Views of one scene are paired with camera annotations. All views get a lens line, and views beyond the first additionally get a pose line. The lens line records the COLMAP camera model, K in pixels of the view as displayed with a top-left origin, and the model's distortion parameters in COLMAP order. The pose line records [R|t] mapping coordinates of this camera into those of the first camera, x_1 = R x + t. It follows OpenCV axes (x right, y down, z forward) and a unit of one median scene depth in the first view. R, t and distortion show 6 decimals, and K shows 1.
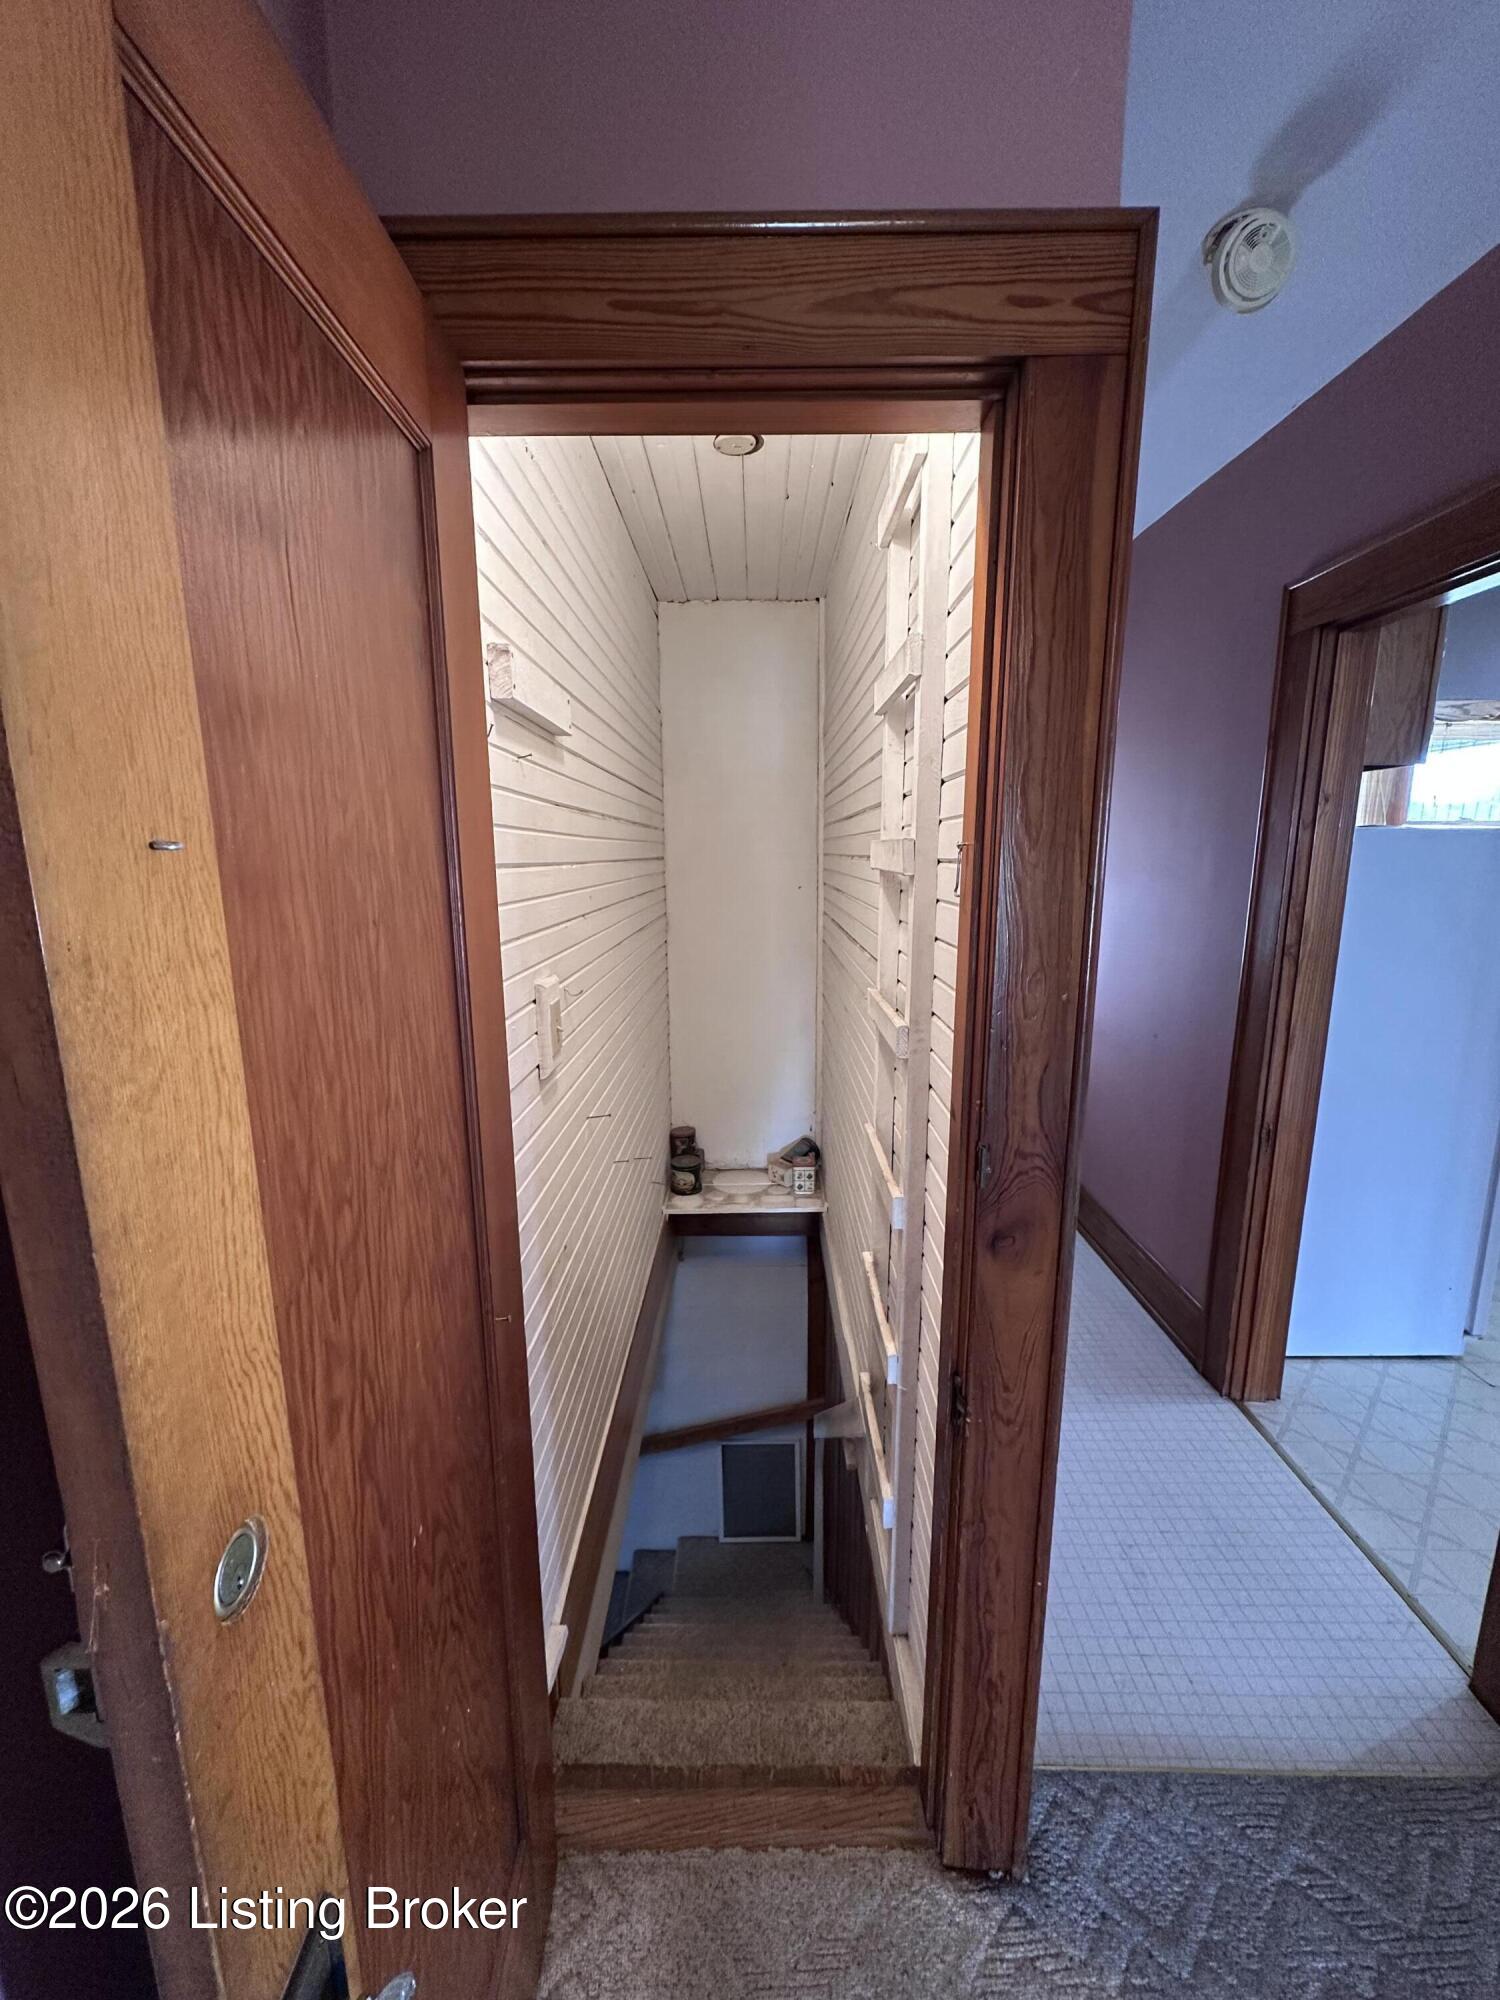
lens RADIAL K [[793.0, 0, 744.6], [0, 793.0, 993.5], [0, 0, 1]] dist [-0.003530, 0.000632]
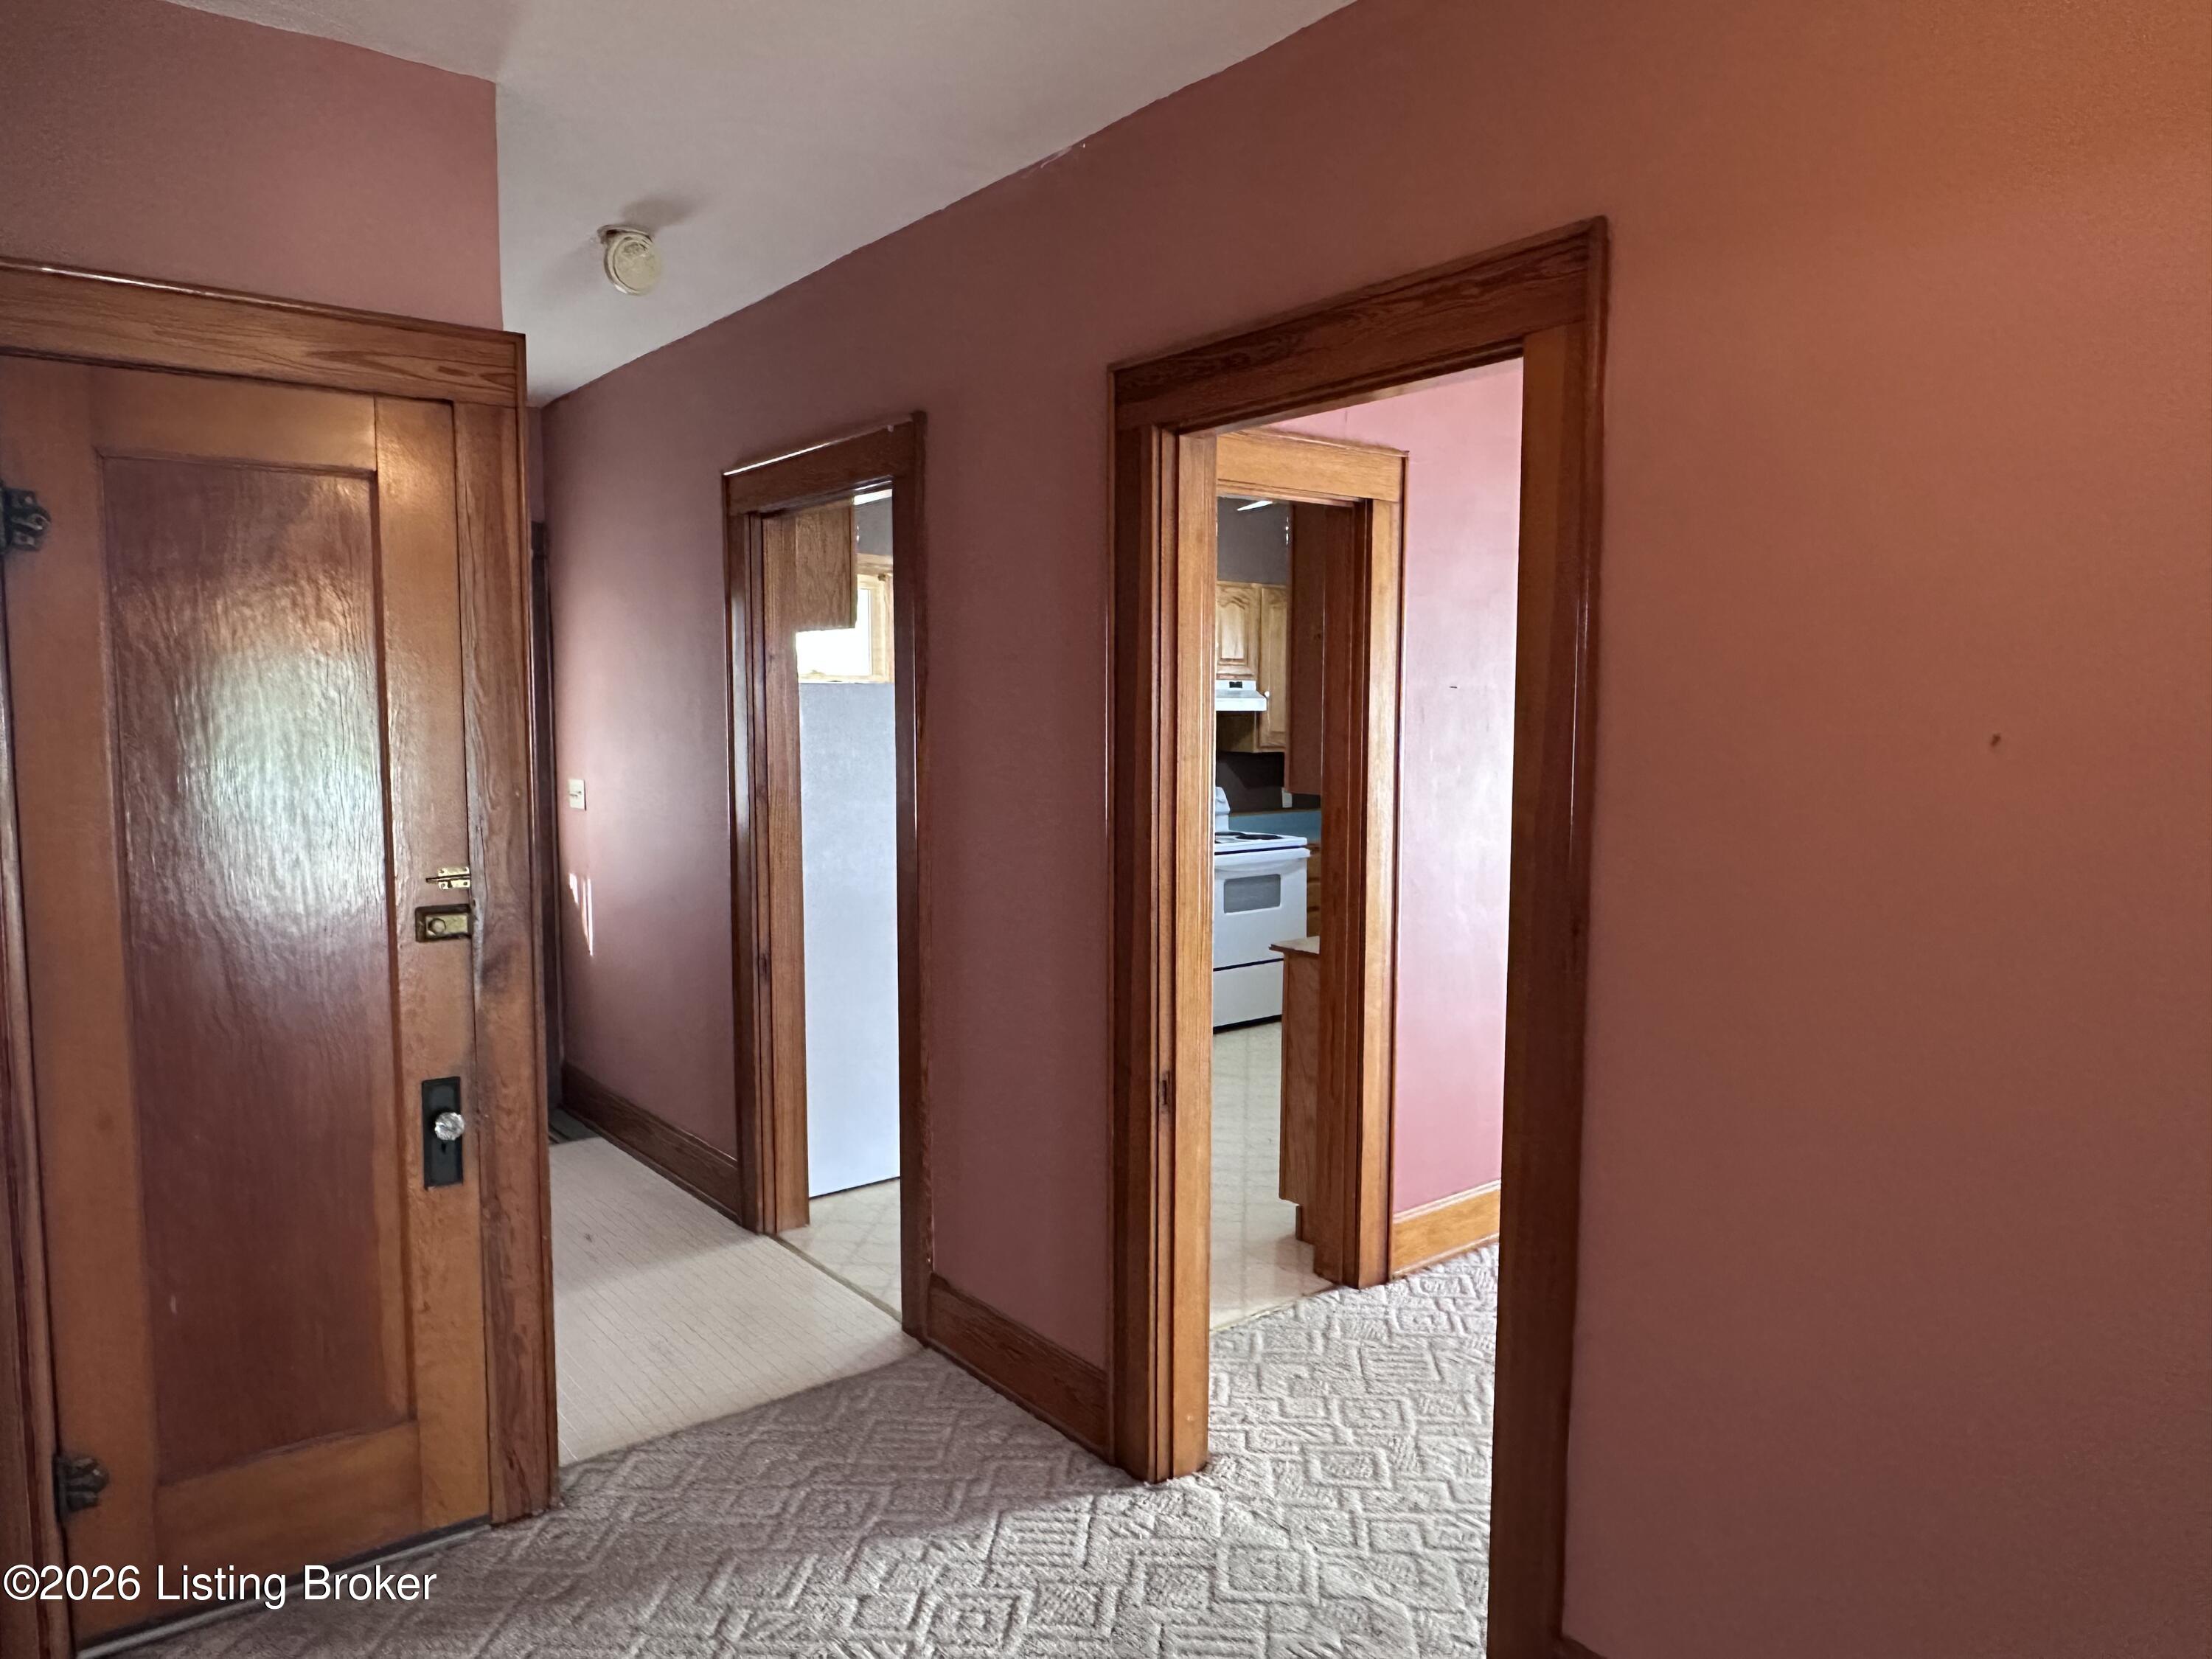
lens RADIAL K [[1426.0, 0, 1094.1], [0, 1426.0, 835.9], [0, 0, 1]] dist [-0.000381, -0.004277]
pose [[0.771906, -0.051349, 0.633660, -0.360179], [0.106623, 0.993071, -0.049410, 0.255306], [-0.626732, 0.105703, 0.772032, -1.351873]]
